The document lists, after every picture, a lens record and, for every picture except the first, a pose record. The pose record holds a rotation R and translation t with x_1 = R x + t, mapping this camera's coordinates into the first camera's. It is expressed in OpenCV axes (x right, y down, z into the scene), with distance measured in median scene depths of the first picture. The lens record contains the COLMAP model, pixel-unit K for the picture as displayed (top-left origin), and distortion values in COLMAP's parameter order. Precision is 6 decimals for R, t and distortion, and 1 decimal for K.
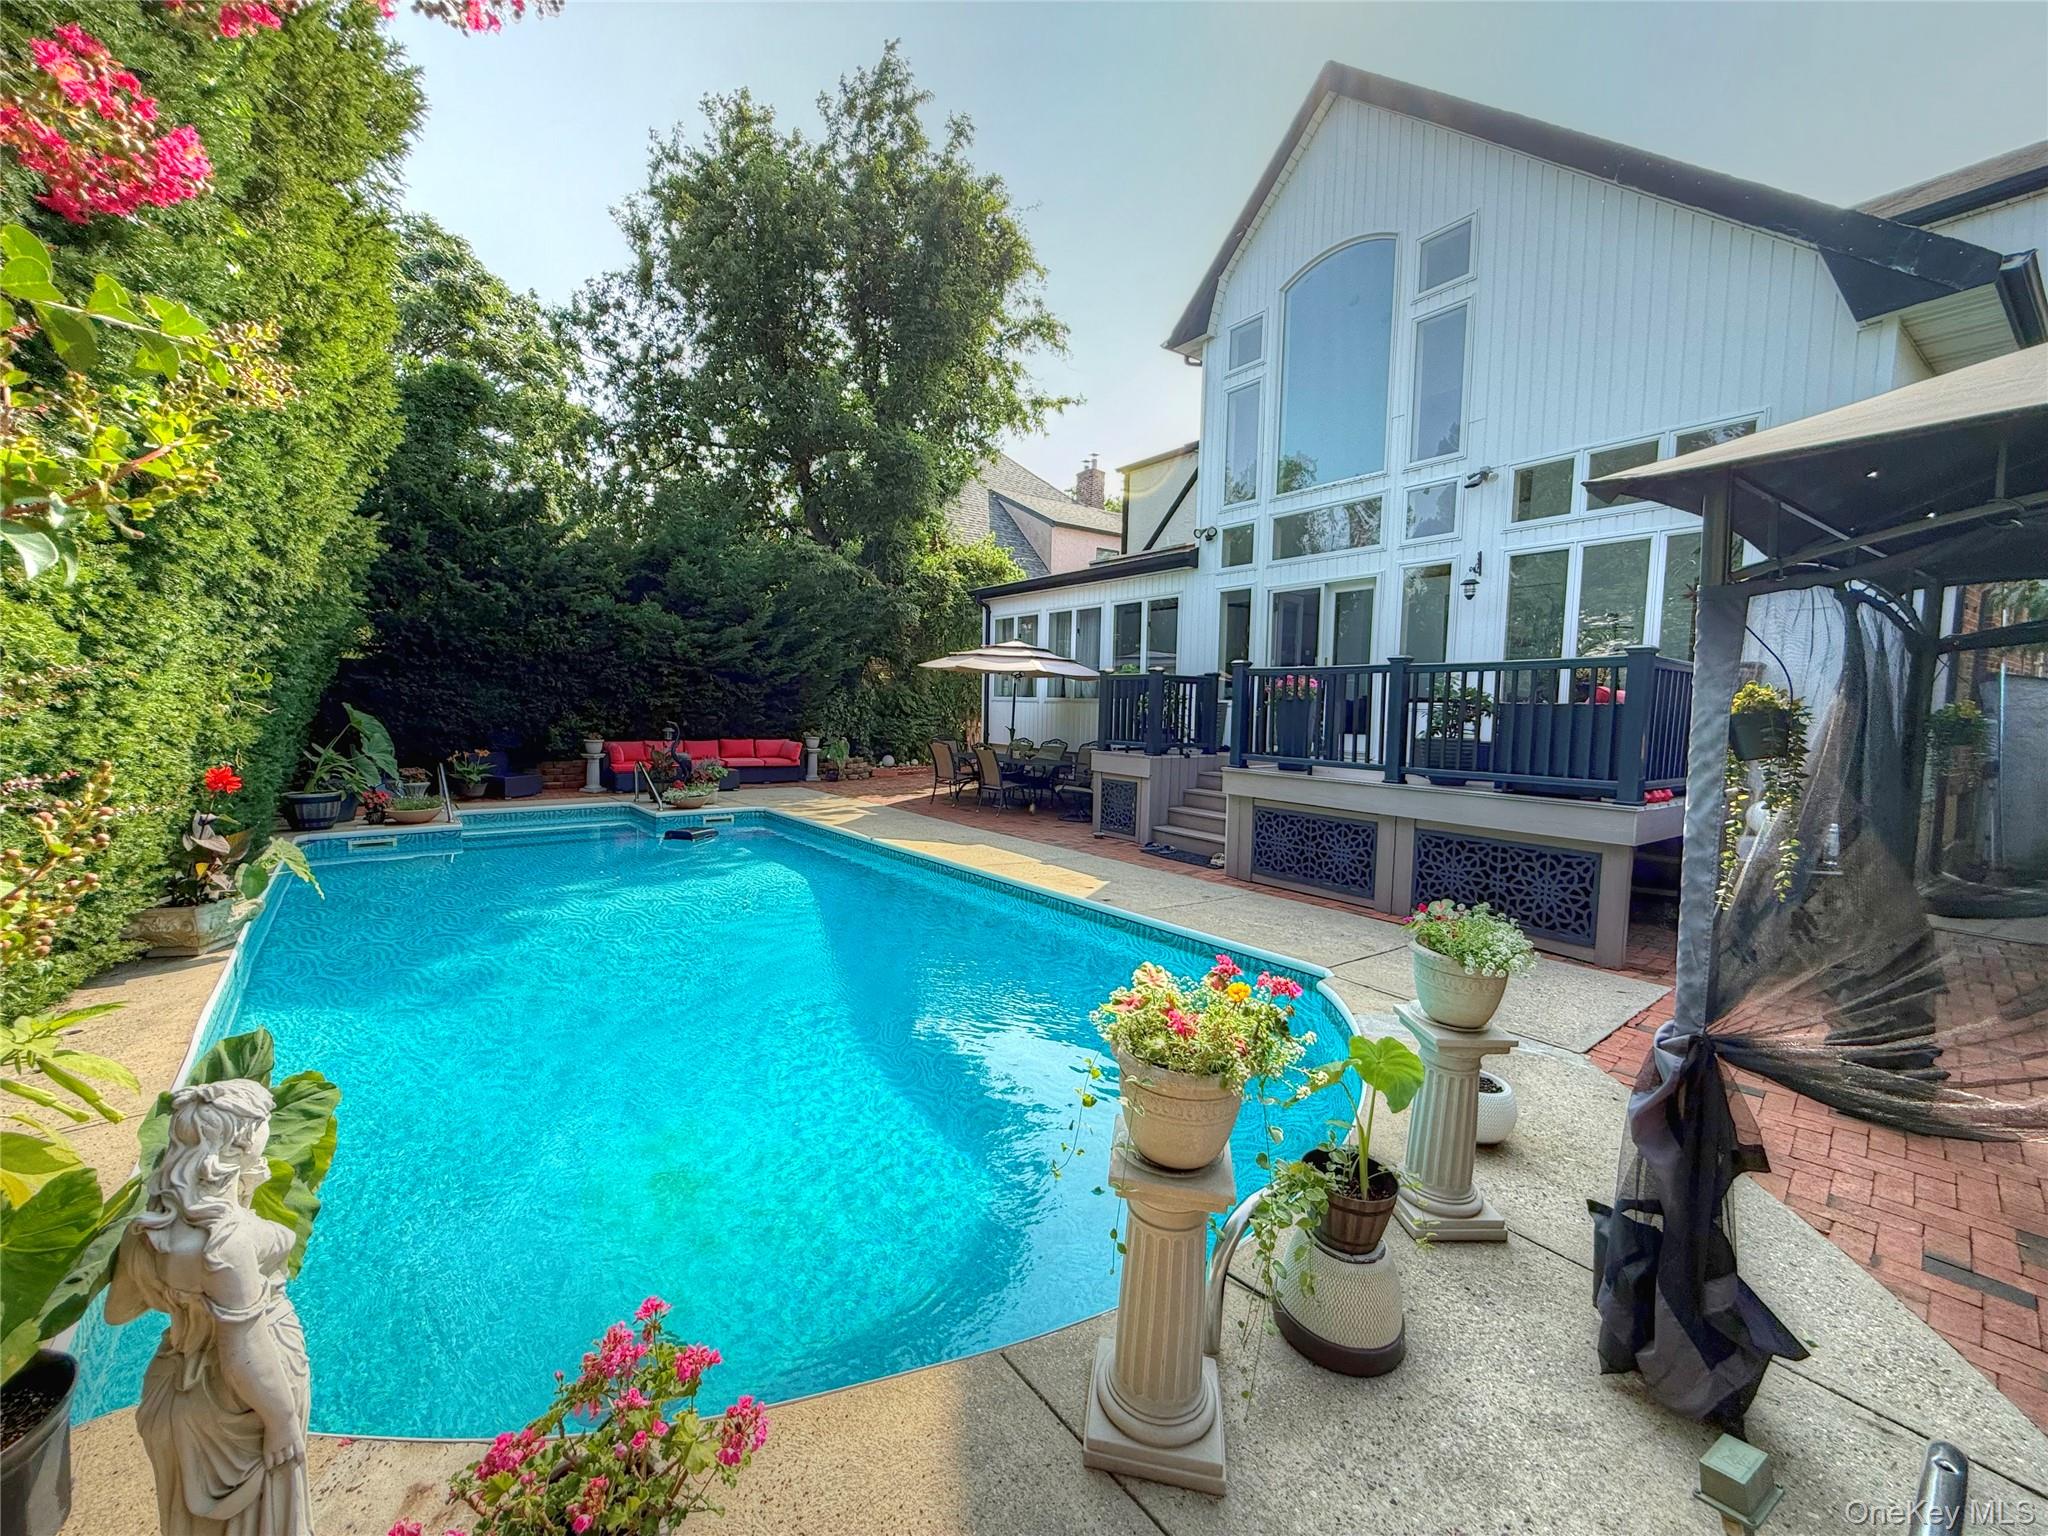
lens RADIAL K [[823.9, 0, 1017.9], [0, 823.9, 774.0], [0, 0, 1]] dist [0.000135, -0.000057]
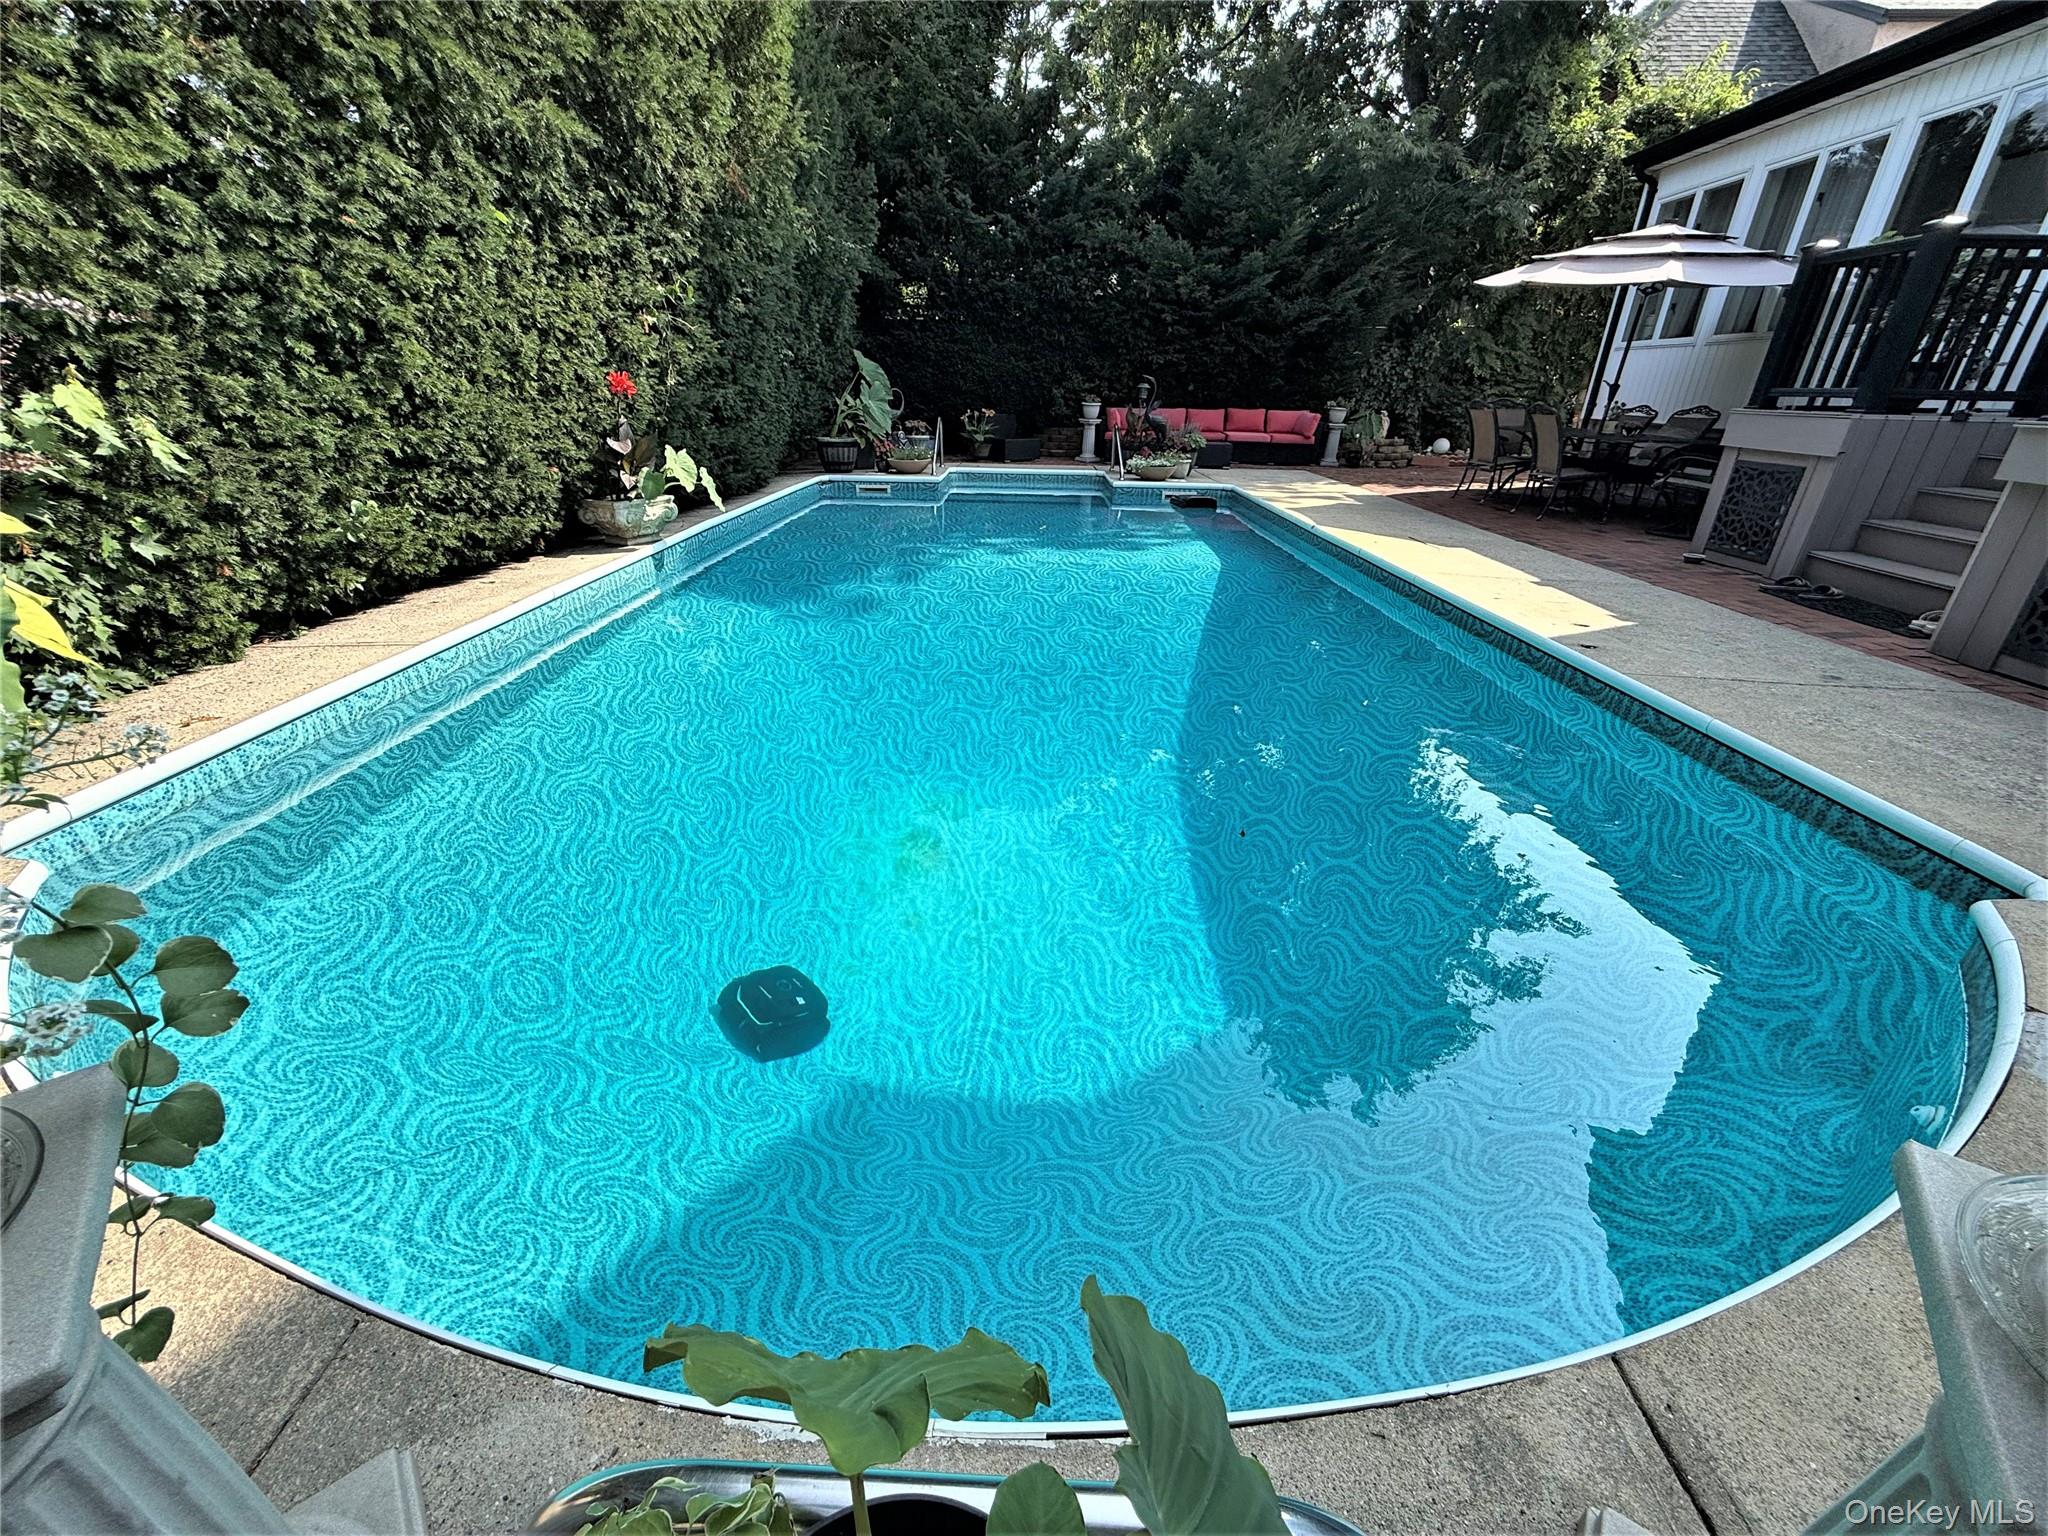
lens RADIAL K [[823.9, 0, 1024.0], [0, 823.9, 768.0], [0, 0, 1]] dist [0.007846, -0.000139]
pose [[0.780165, 0.260751, -0.568640, 0.084500], [-0.059075, 0.935636, 0.347988, 0.029706], [0.622778, -0.237896, 0.745354, 0.163839]]
